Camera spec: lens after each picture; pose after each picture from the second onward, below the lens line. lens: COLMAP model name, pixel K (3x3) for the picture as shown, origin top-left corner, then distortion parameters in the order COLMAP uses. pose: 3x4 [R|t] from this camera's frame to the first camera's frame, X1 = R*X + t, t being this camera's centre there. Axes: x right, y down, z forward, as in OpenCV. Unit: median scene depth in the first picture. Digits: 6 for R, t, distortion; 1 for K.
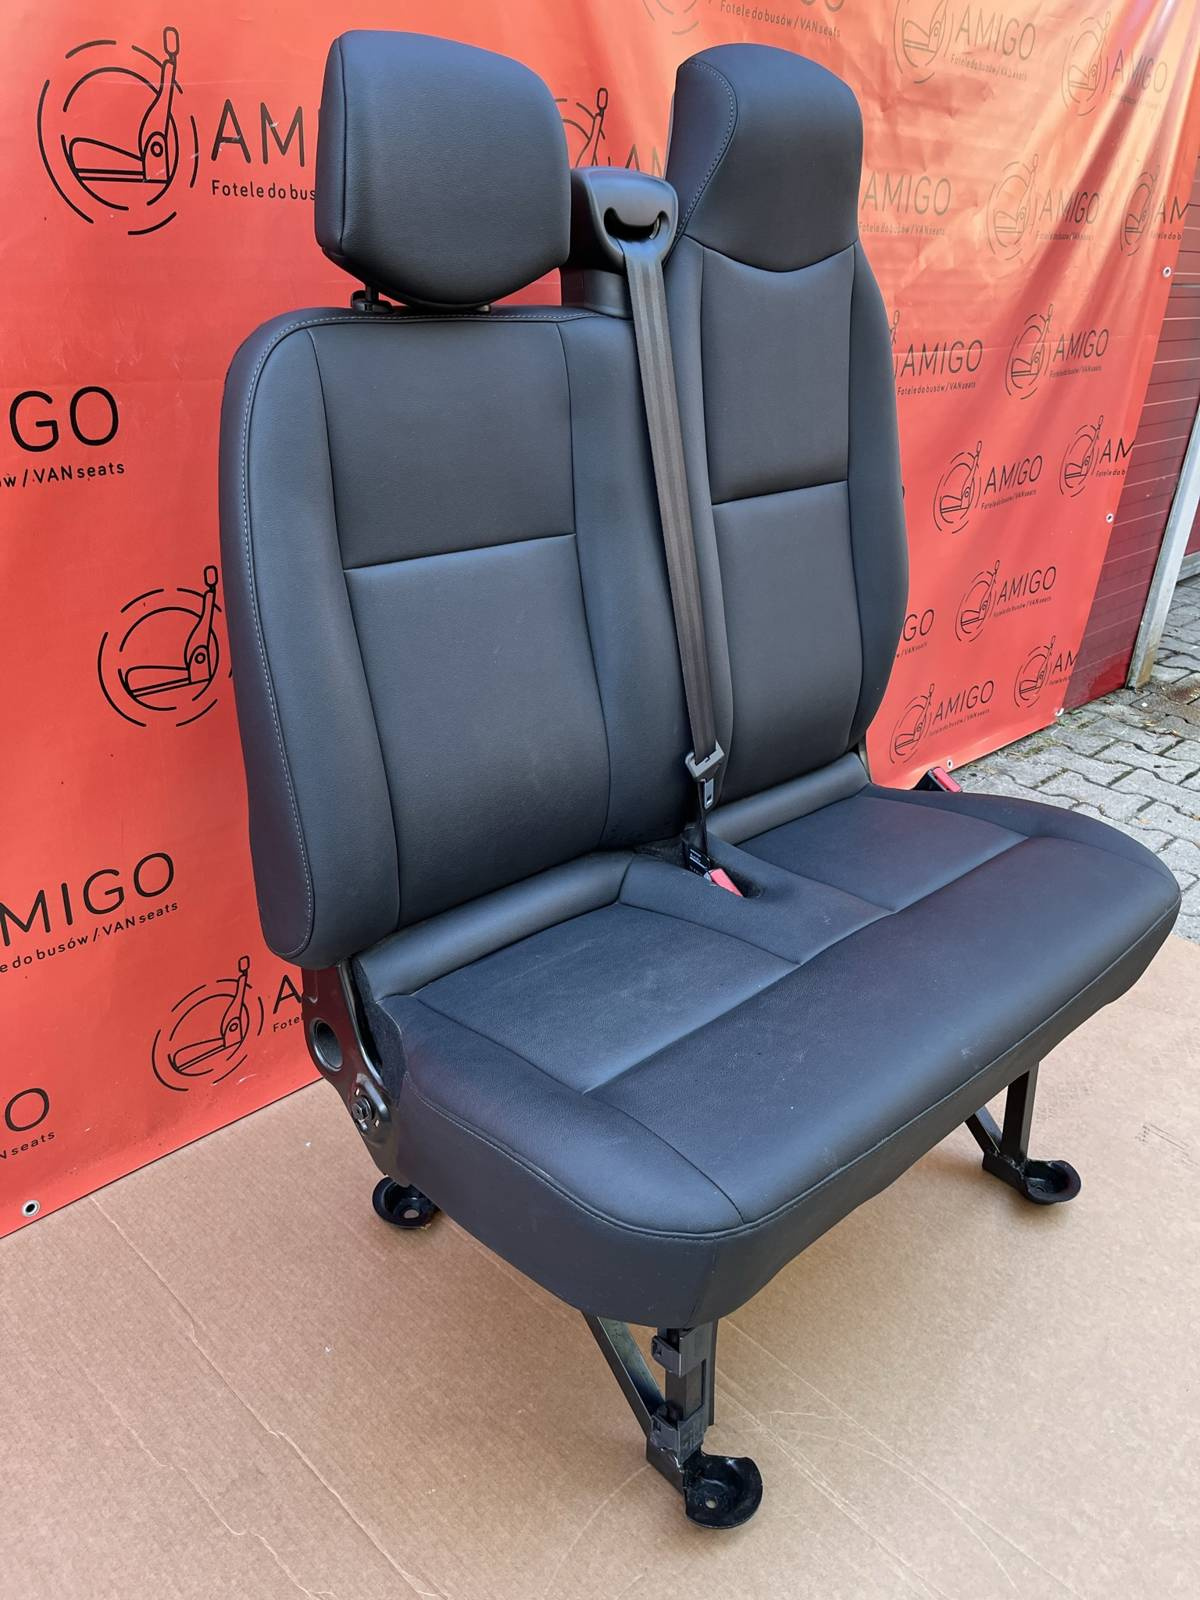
lens RADIAL K [[1210.0, 0, 605.9], [0, 1210.0, 805.3], [0, 0, 1]] dist [0.083147, -0.143217]
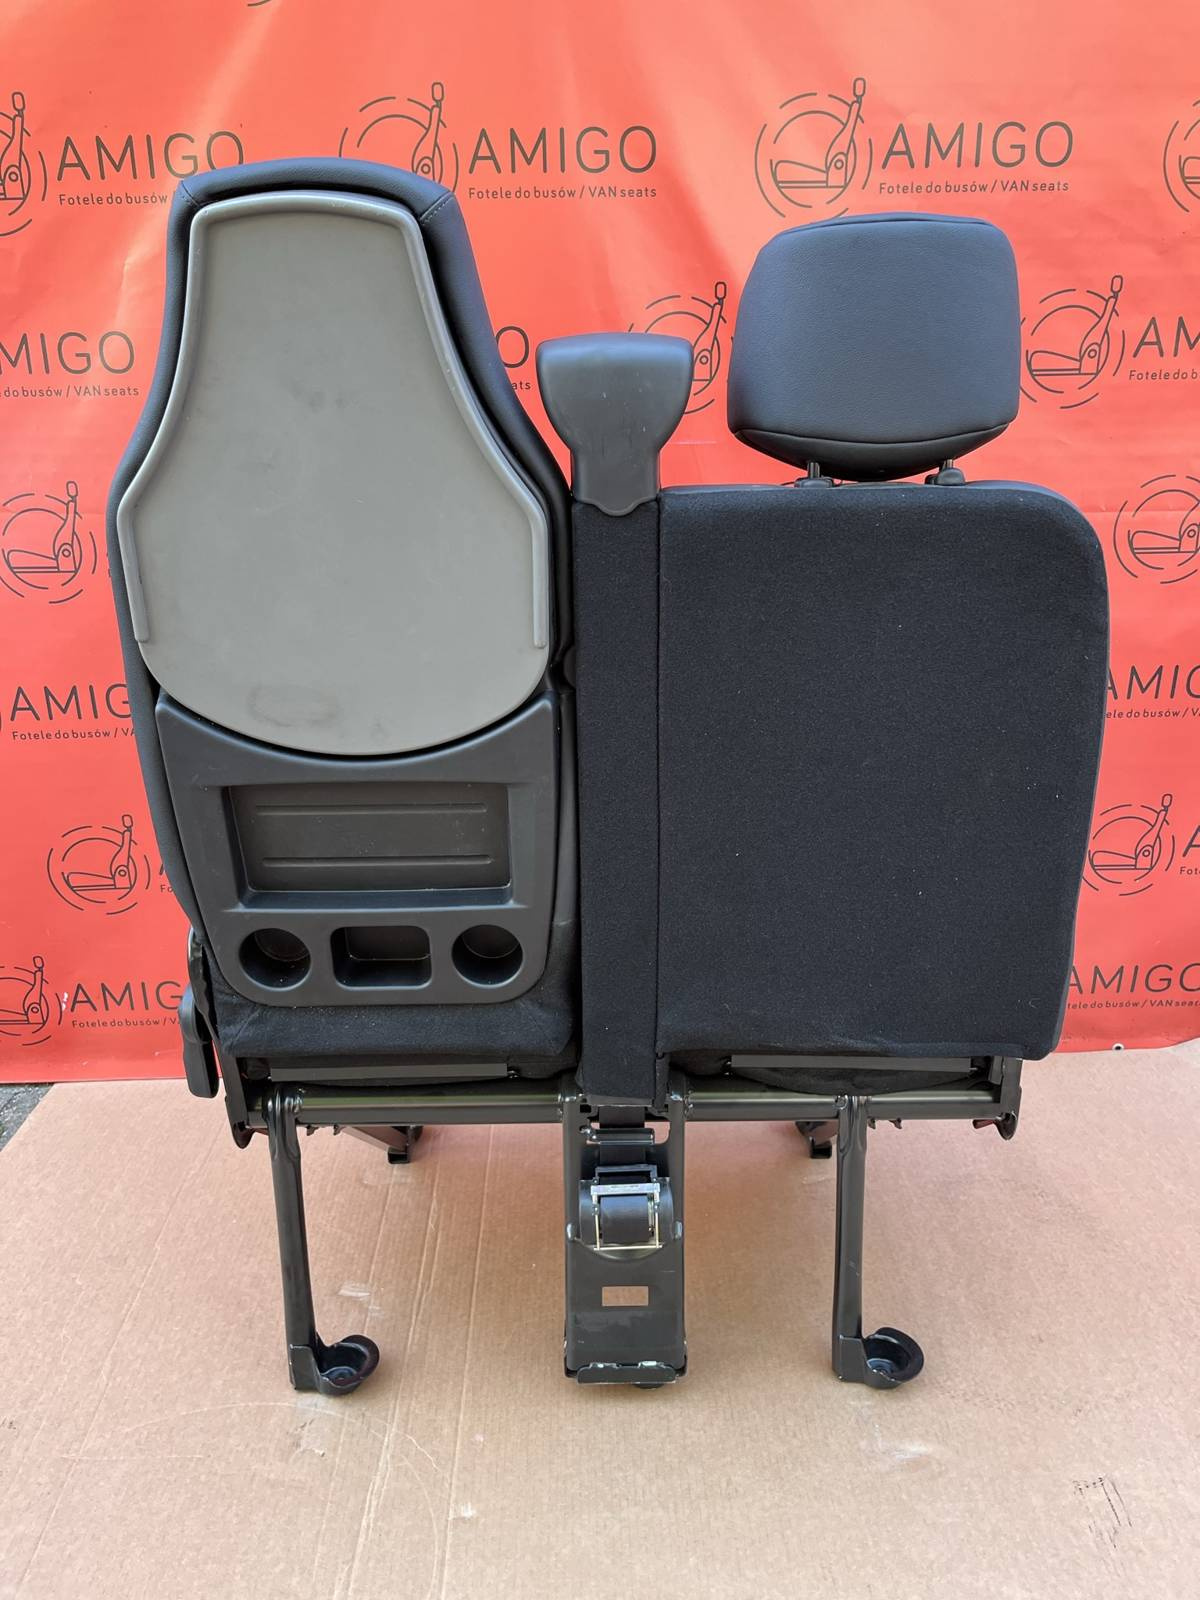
lens RADIAL K [[1210.0, 0, 605.9], [0, 1210.0, 805.3], [0, 0, 1]] dist [0.083147, -0.143217]
pose [[0.709925, 0.163507, -0.685034, 0.901545], [-0.260096, 0.964784, -0.039267, -0.039830], [0.654490, 0.206051, 0.727452, 0.219869]]
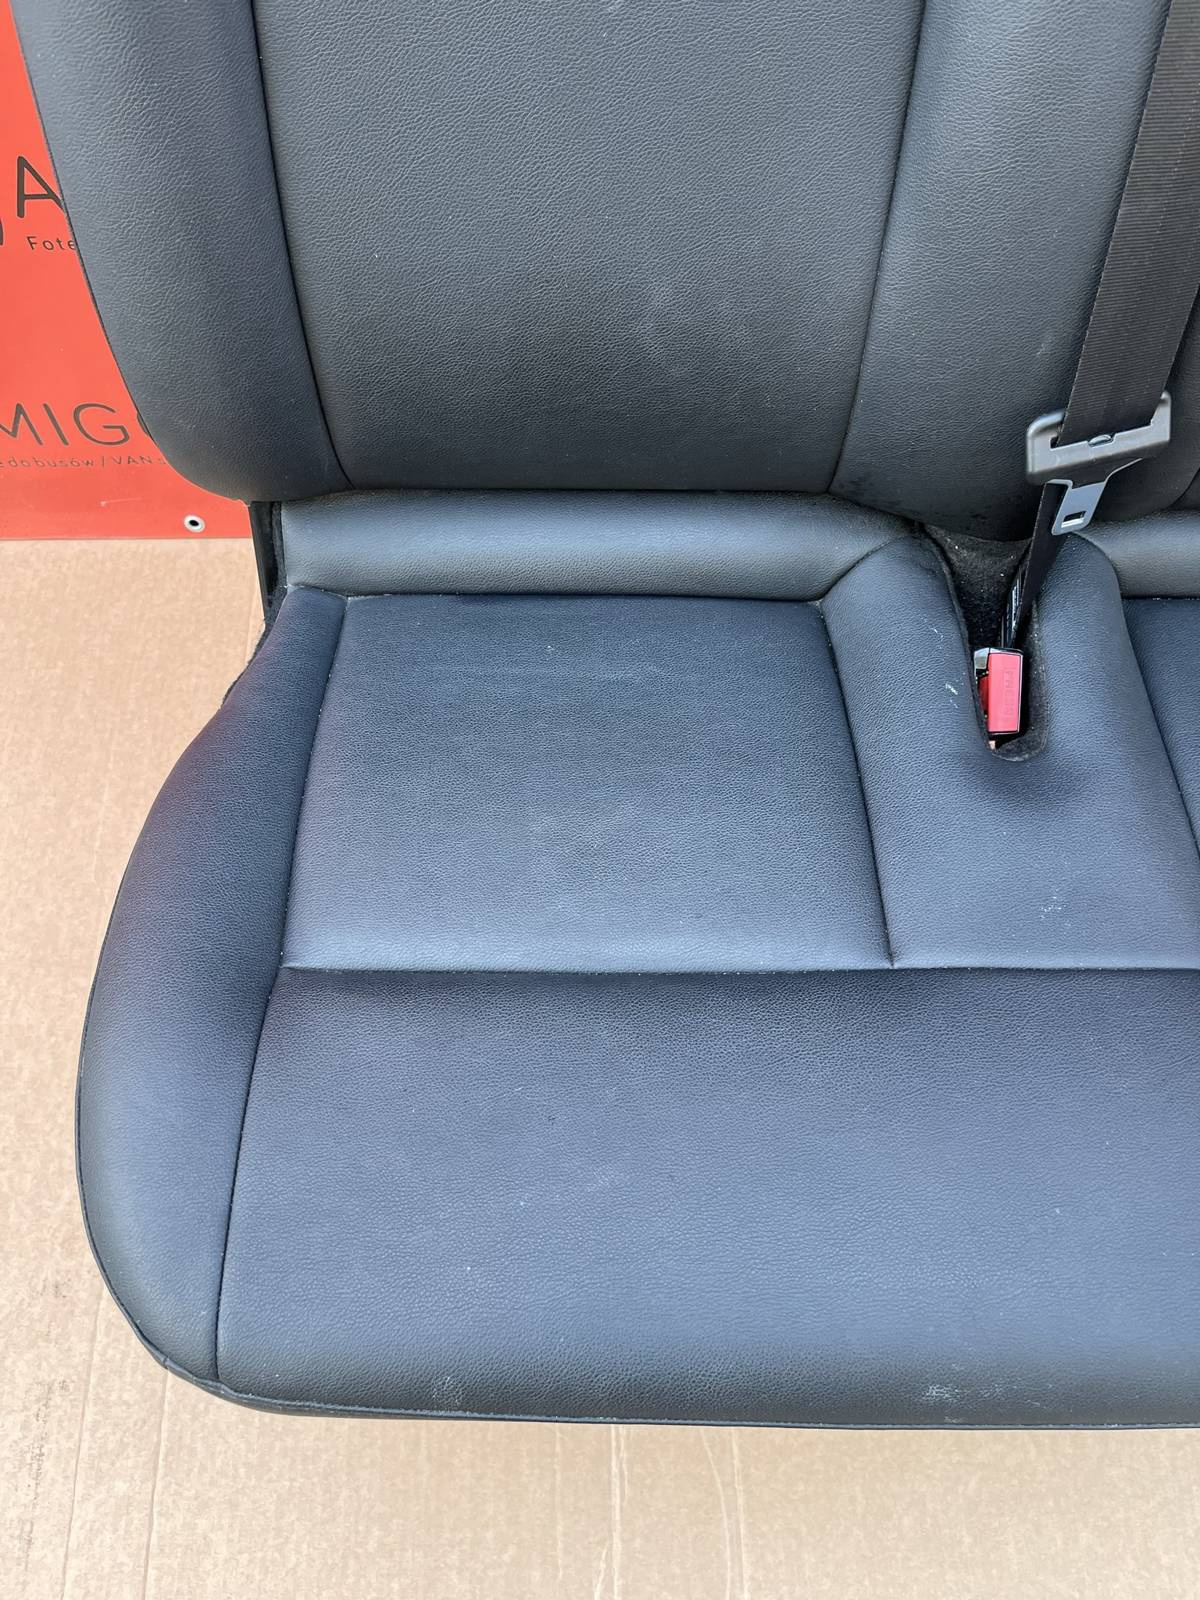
lens RADIAL K [[1210.0, 0, 605.9], [0, 1210.0, 805.3], [0, 0, 1]] dist [0.083147, -0.143217]
pose [[0.717647, 0.592262, -0.366344, 0.206216], [-0.277516, 0.725689, 0.629571, -0.179576], [0.638723, -0.350144, 0.685151, 0.583566]]
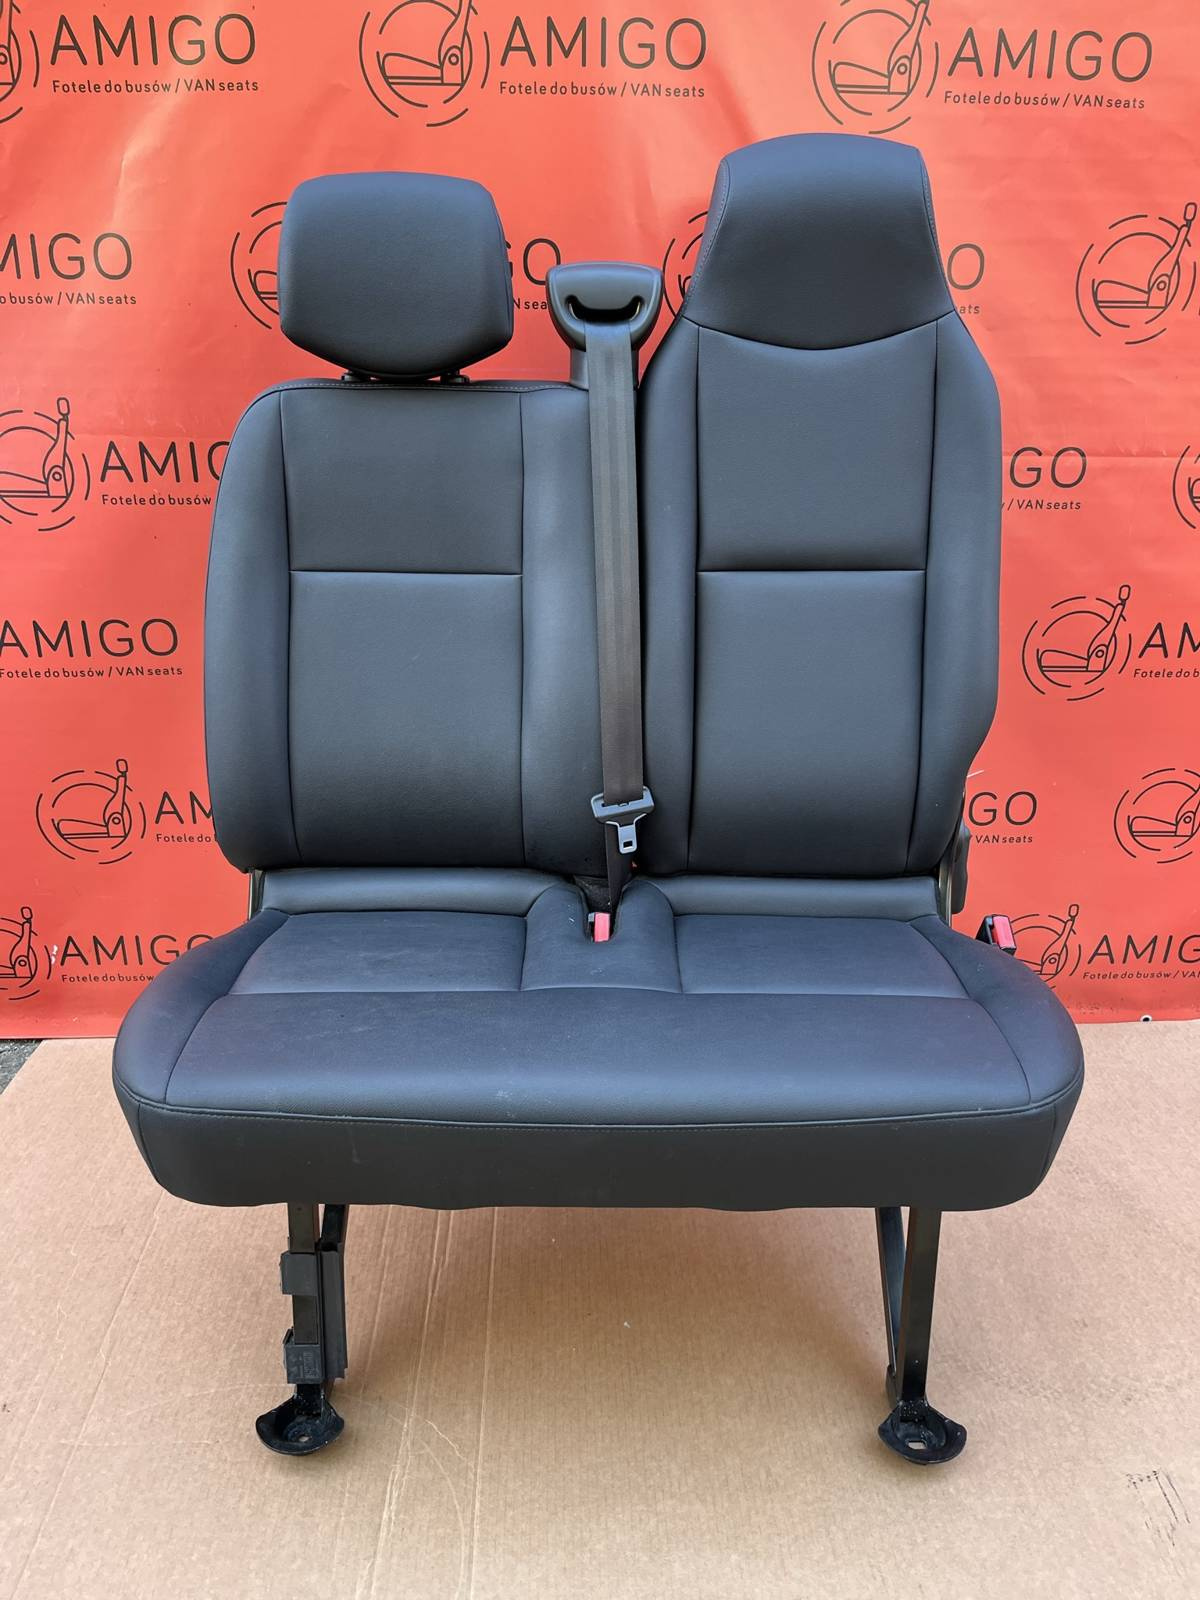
lens RADIAL K [[1203.4, 0, 598.1], [0, 1203.4, 817.1], [0, 0, 1]] dist [0.080984, -0.137688]
pose [[0.719456, 0.206605, -0.663097, 0.803803], [-0.275597, 0.961273, 0.000489, -0.026575], [0.637518, 0.182396, 0.748533, 0.240725]]
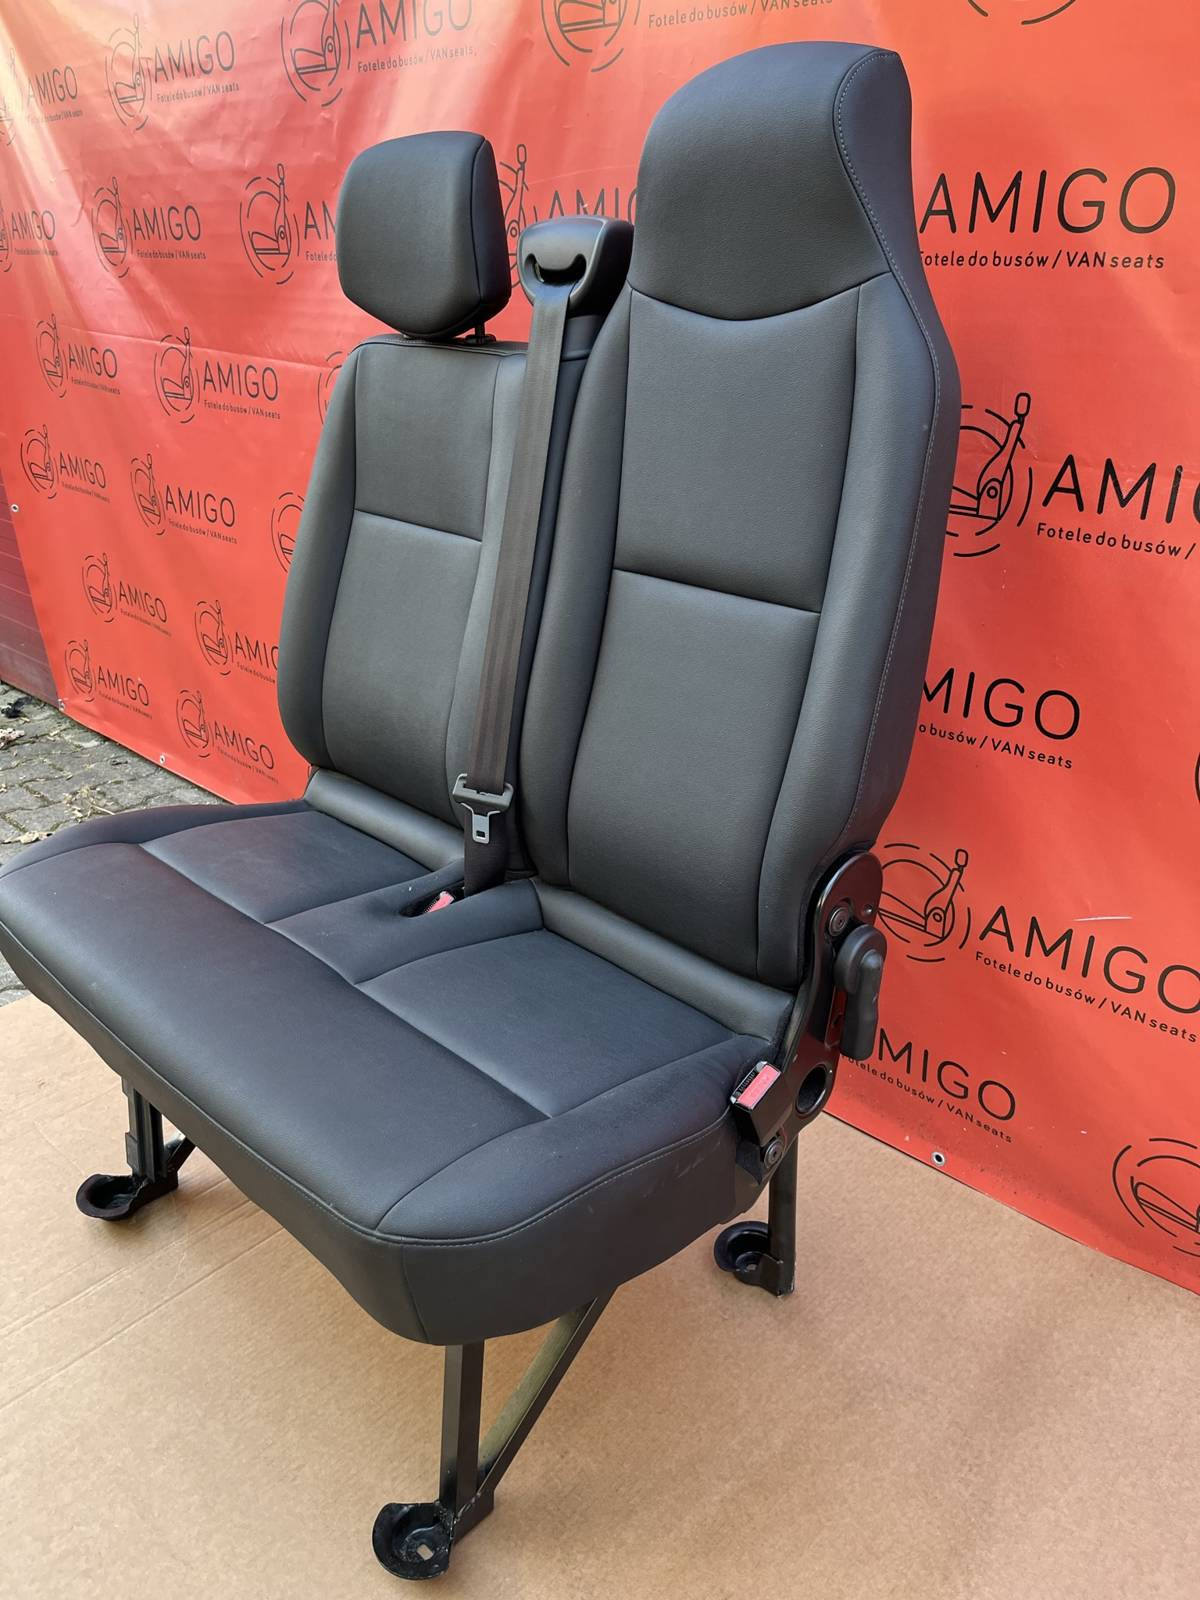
lens RADIAL K [[1177.6, 0, 600.0], [0, 1177.6, 800.0], [0, 0, 1]] dist [0.075428, -0.126675]
pose [[0.031553, 0.364415, -0.930702, 1.058627], [-0.438427, 0.841848, 0.314761, -0.407450], [0.898213, 0.398113, 0.186333, 0.972434]]
